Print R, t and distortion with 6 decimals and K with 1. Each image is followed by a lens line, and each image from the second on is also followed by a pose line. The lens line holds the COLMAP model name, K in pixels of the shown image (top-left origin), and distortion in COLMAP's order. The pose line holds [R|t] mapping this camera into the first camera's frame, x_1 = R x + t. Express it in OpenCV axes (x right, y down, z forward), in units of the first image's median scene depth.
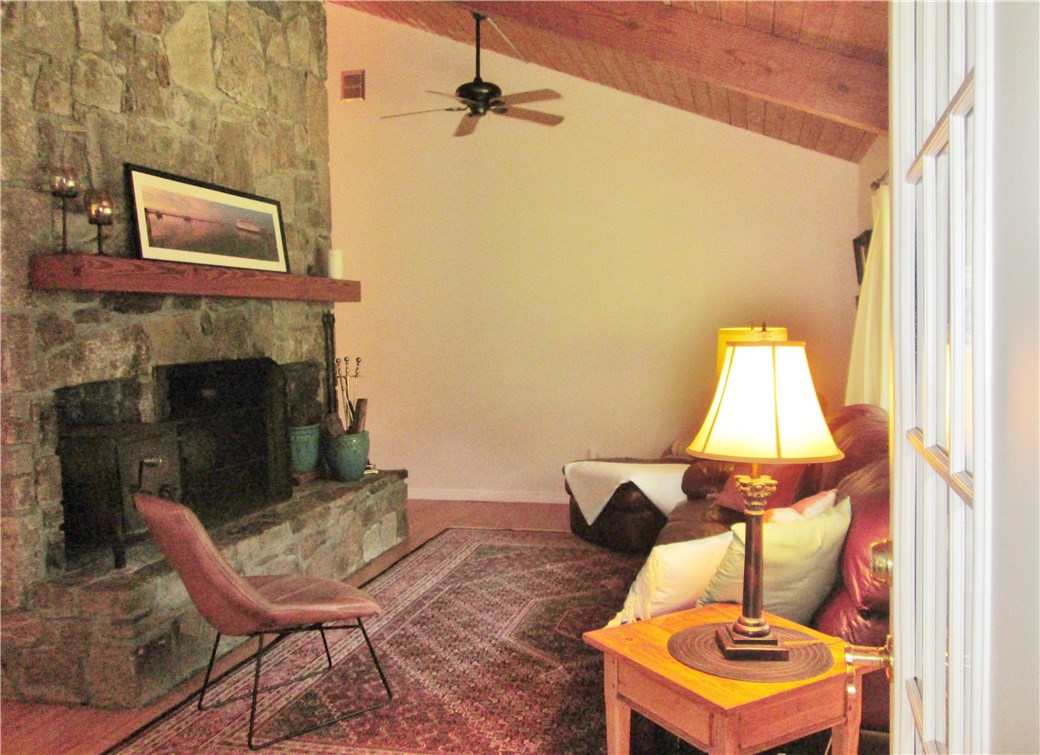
lens RADIAL K [[889.2, 0, 529.0], [0, 889.2, 376.0], [0, 0, 1]] dist [-0.049690, 0.001368]
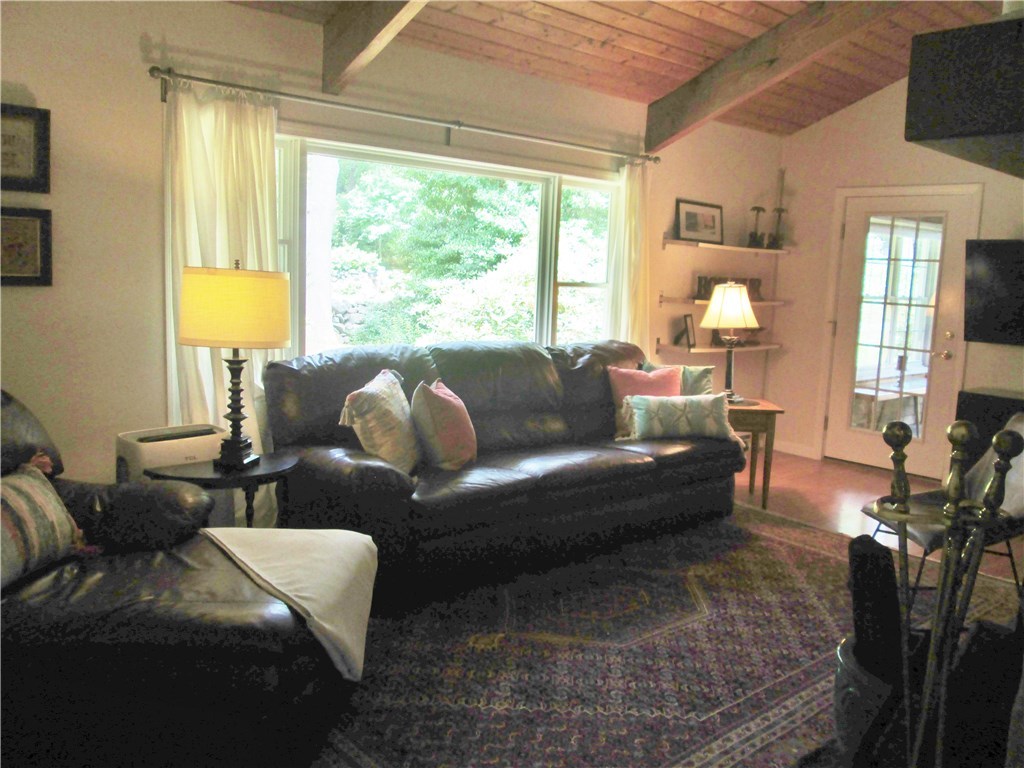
lens RADIAL K [[846.7, 0, 506.1], [0, 846.7, 392.4], [0, 0, 1]] dist [-0.038467, 0.007525]
pose [[-0.817736, -0.092814, 0.568061, -0.329028], [0.010803, 0.984265, 0.176367, -0.089154], [-0.575492, 0.150358, -0.803866, 1.759268]]
